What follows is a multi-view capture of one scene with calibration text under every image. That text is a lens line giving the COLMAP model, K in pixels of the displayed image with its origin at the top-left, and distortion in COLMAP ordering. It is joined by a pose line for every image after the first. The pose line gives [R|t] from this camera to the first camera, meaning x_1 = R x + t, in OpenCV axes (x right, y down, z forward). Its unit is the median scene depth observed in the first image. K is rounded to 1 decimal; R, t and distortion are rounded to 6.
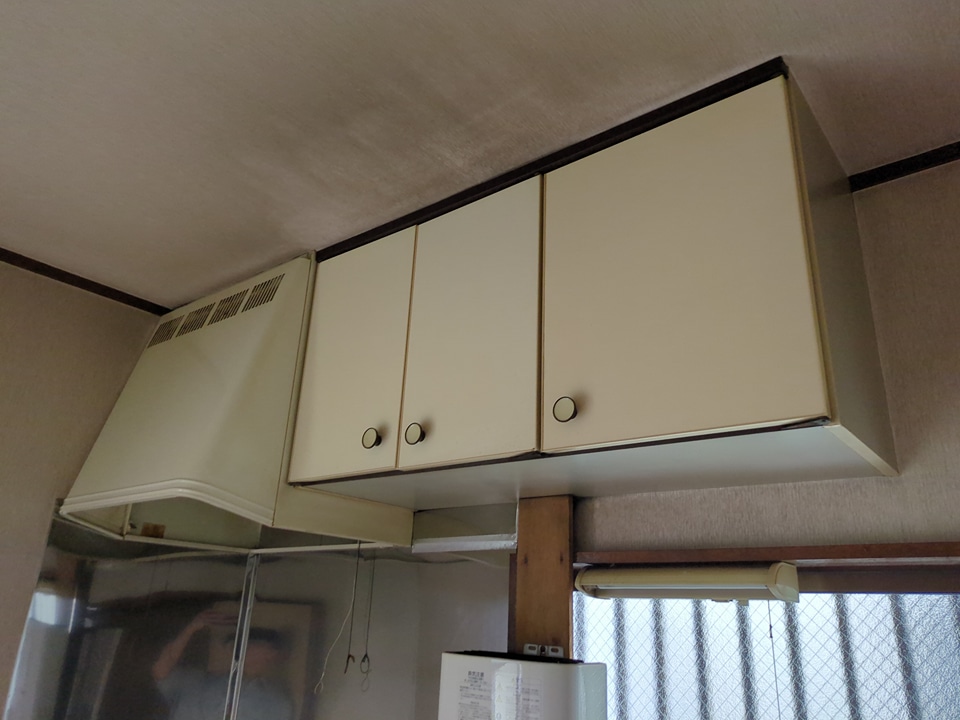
lens RADIAL K [[726.8, 0, 480.0], [0, 726.8, 360.0], [0, 0, 1]] dist [0.034280, -0.006406]
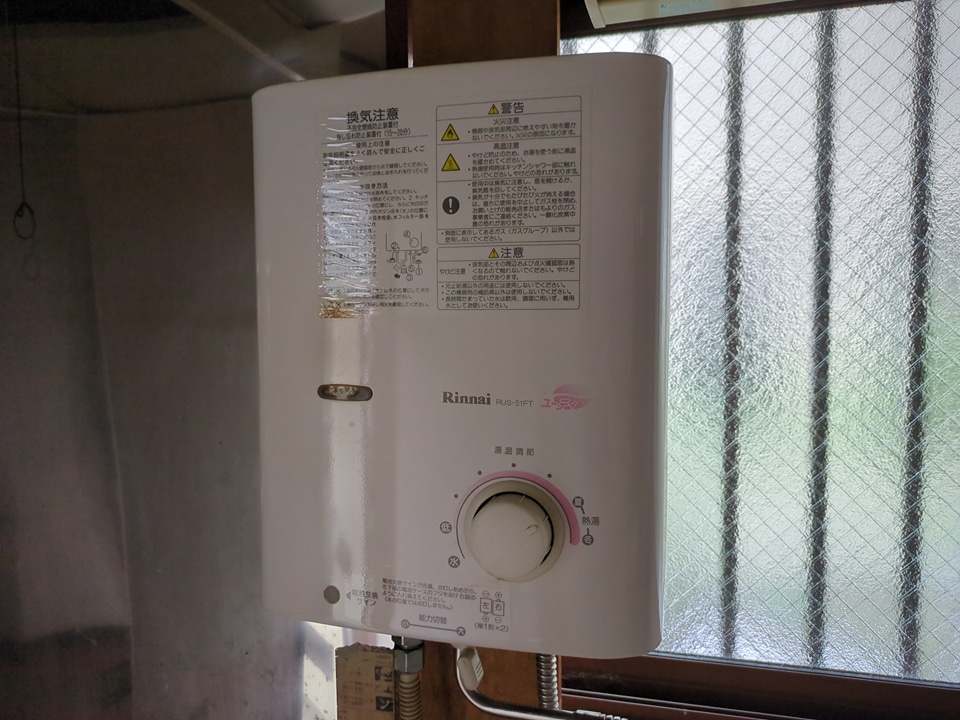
lens RADIAL K [[726.8, 0, 480.0], [0, 726.8, 360.0], [0, 0, 1]] dist [0.034280, -0.006406]
pose [[0.924577, -0.041239, 0.378757, -0.093088], [-0.102637, 0.930413, 0.351848, 0.395740], [-0.366910, -0.364185, 0.856006, 0.610760]]
